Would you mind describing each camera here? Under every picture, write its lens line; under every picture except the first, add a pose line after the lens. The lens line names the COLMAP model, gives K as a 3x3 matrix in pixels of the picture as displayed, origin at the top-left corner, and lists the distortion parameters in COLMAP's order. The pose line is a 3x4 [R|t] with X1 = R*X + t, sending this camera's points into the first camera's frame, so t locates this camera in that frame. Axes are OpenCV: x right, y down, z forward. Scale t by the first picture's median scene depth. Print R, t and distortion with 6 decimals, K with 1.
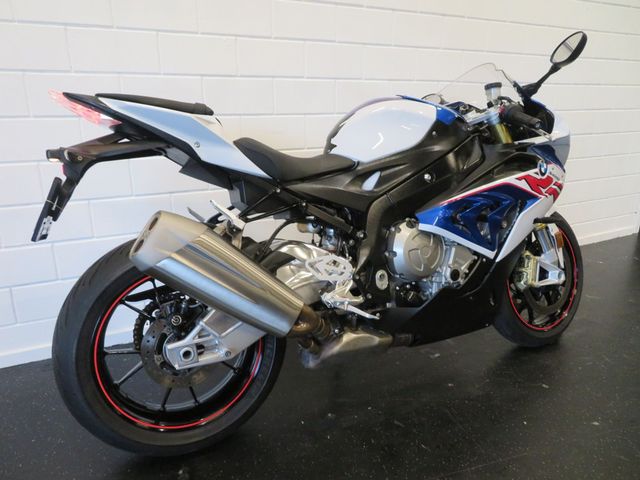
lens RADIAL K [[449.8, 0, 324.4], [0, 449.8, 238.3], [0, 0, 1]] dist [-0.008599, 0.009825]
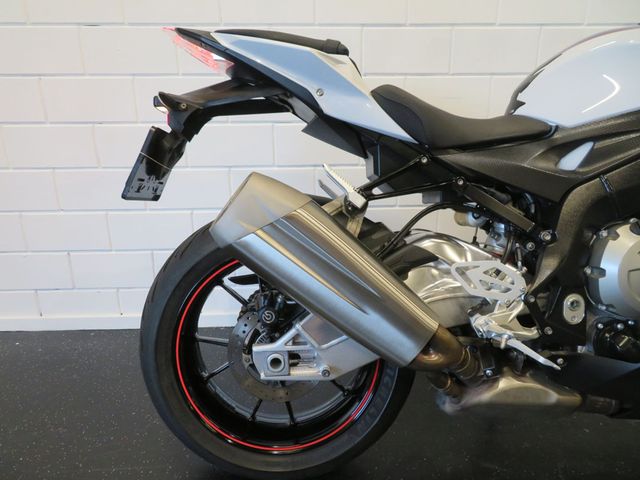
lens RADIAL K [[449.8, 0, 325.8], [0, 449.8, 241.0], [0, 0, 1]] dist [-0.008599, 0.009825]
pose [[0.912066, 0.115548, -0.393427, 0.045429], [-0.108557, 0.993283, 0.040060, 0.007684], [0.395413, 0.006172, 0.918483, 0.268010]]
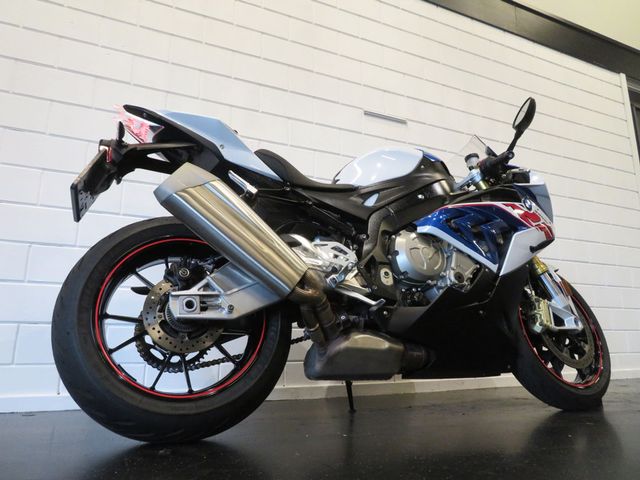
lens RADIAL K [[449.8, 0, 319.7], [0, 449.8, 236.2], [0, 0, 1]] dist [-0.008599, 0.009825]
pose [[0.999252, -0.019967, -0.033120, 0.012136], [0.001004, 0.869507, -0.493920, 0.517340], [0.038660, 0.493517, 0.868876, 0.066570]]
